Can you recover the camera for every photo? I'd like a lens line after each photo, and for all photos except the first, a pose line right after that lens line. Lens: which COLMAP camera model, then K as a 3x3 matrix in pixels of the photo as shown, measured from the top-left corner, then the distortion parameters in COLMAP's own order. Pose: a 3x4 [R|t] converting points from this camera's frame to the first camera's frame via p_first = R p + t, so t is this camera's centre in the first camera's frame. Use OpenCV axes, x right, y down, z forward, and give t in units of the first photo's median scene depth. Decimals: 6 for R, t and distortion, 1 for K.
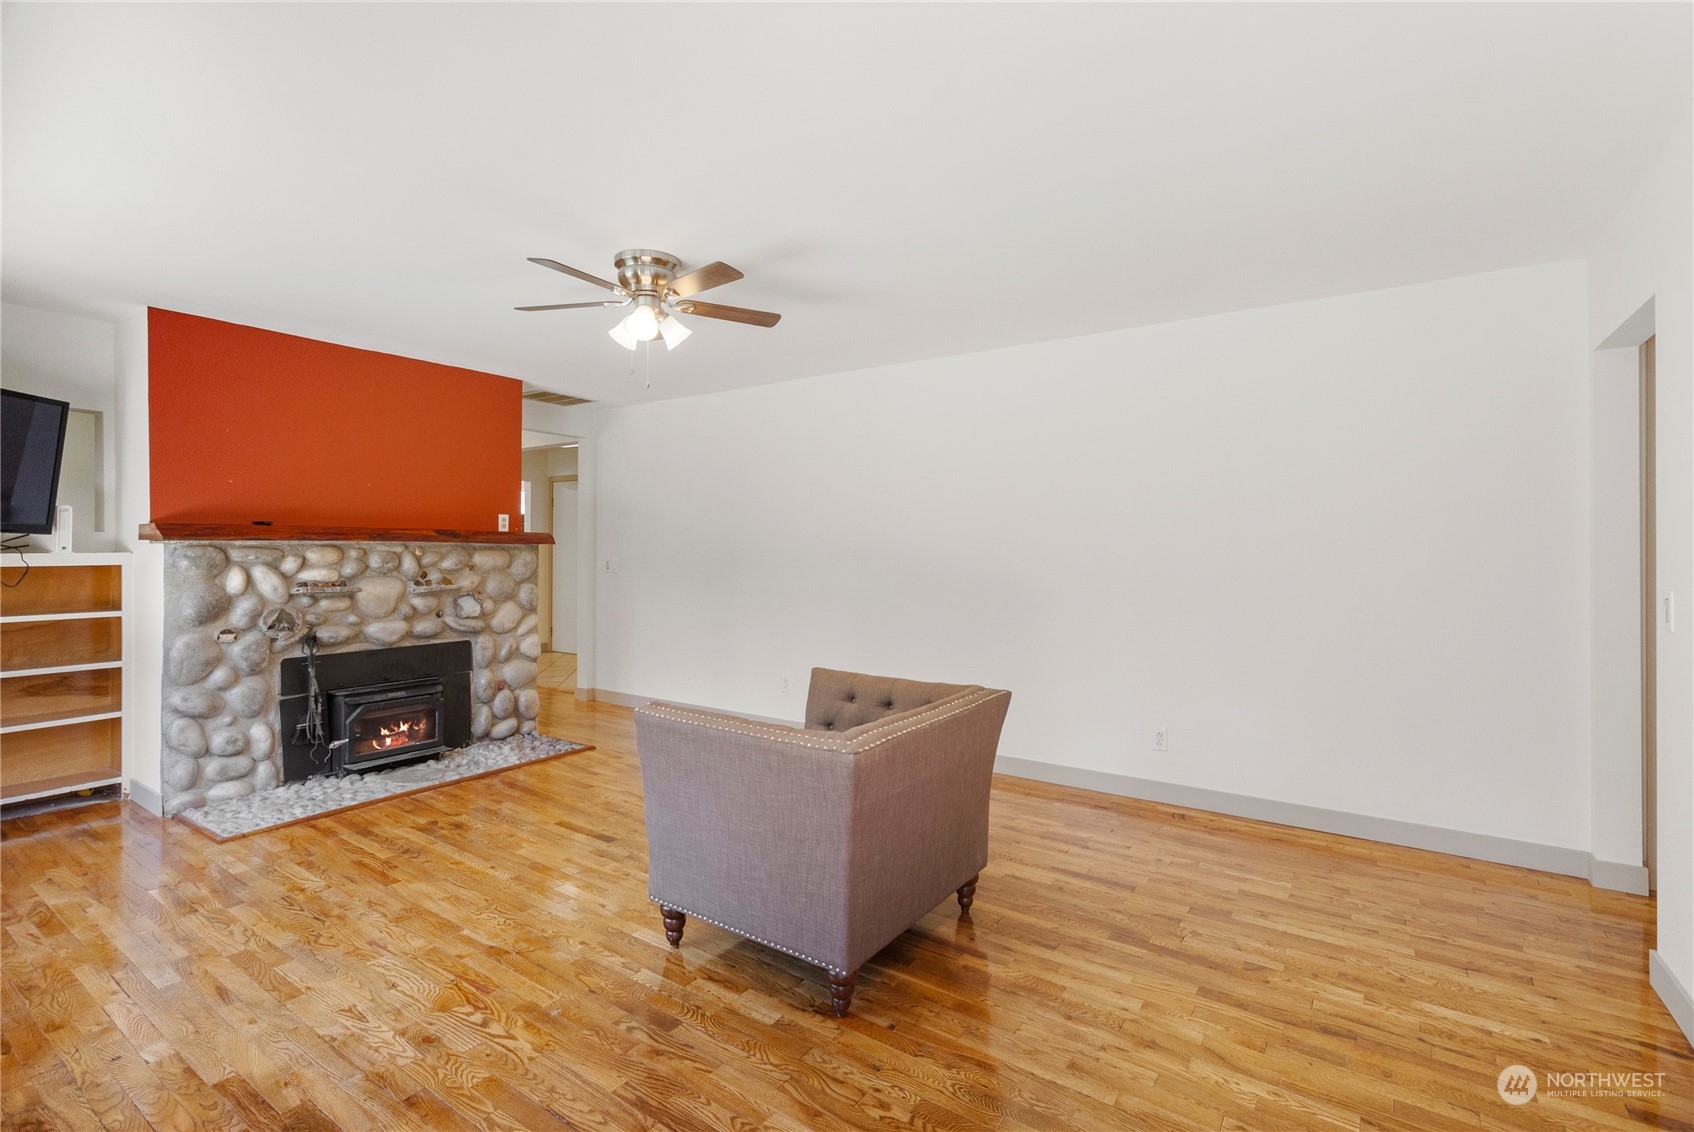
lens RADIAL K [[790.8, 0, 843.1], [0, 790.8, 554.4], [0, 0, 1]] dist [0.001525, 0.000528]
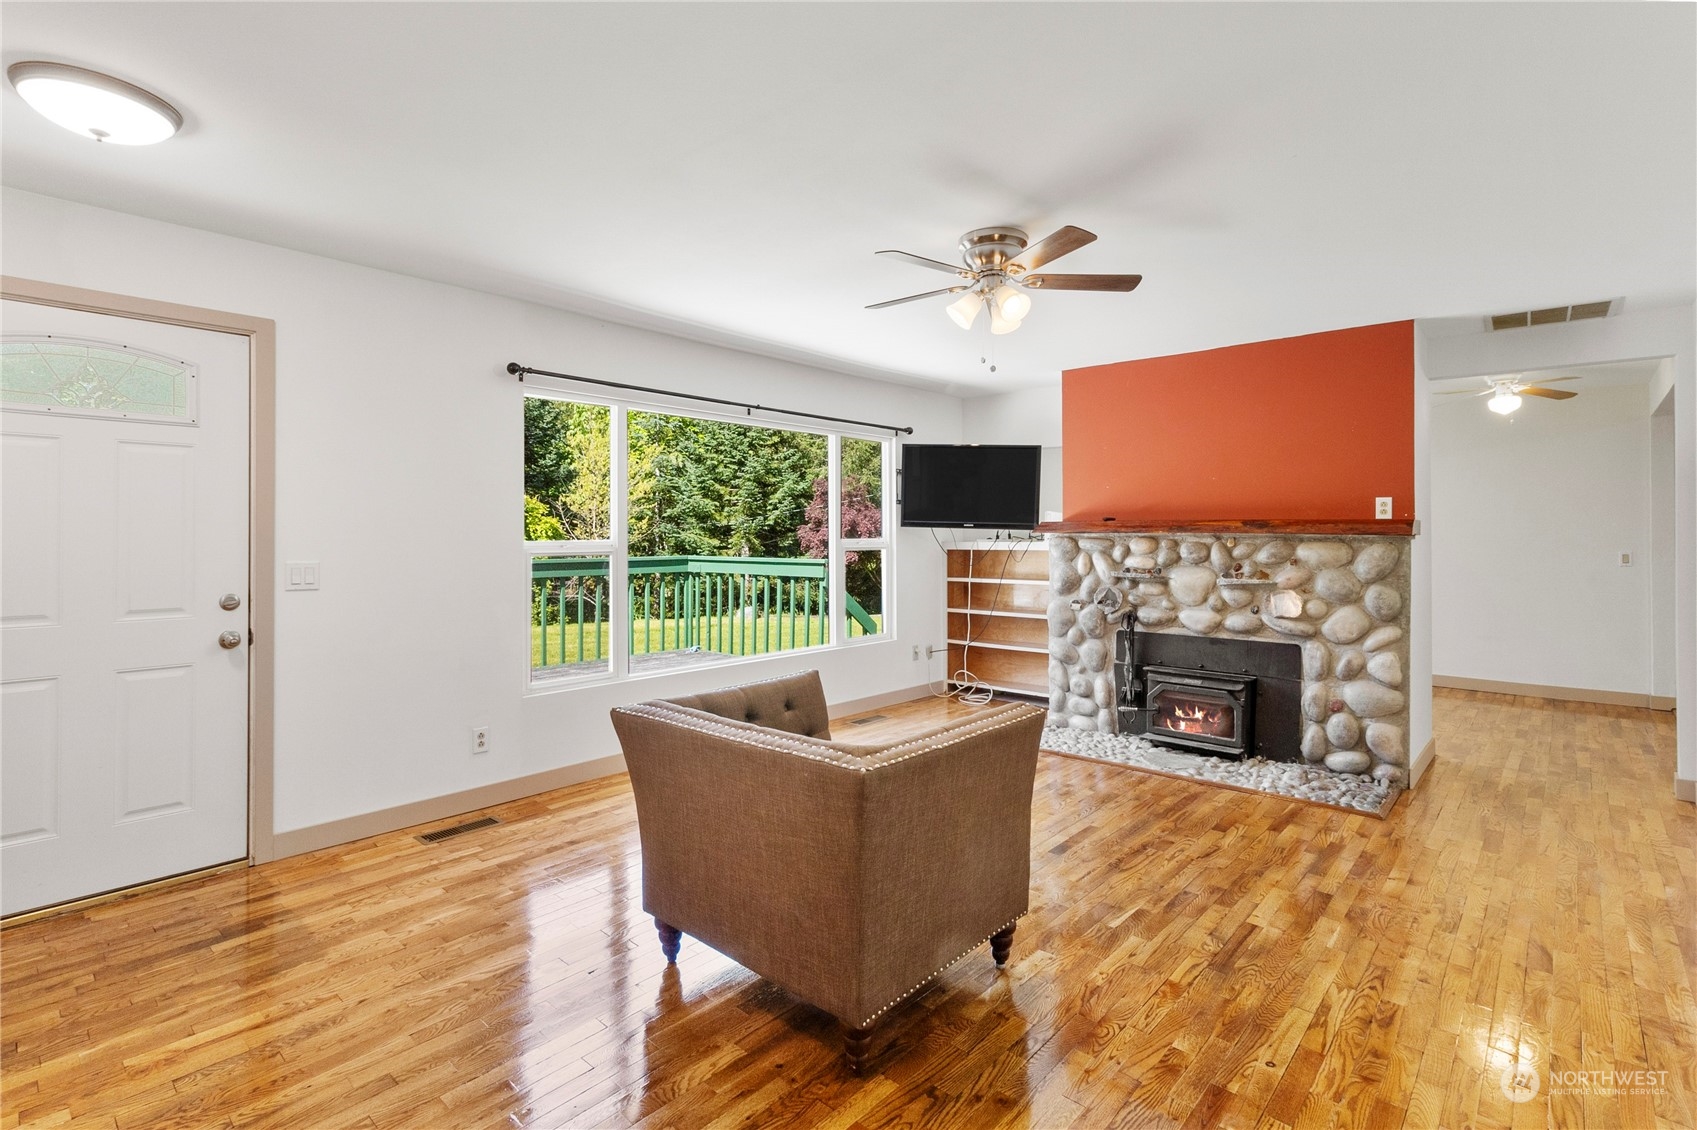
lens RADIAL K [[792.2, 0, 821.1], [0, 792.2, 536.1], [0, 0, 1]] dist [0.001525, 0.000528]
pose [[-0.144327, 0.000241, -0.989530, 0.515158], [-0.007138, 0.999974, 0.001285, -0.009950], [0.989504, 0.007249, -0.144321, 0.657188]]
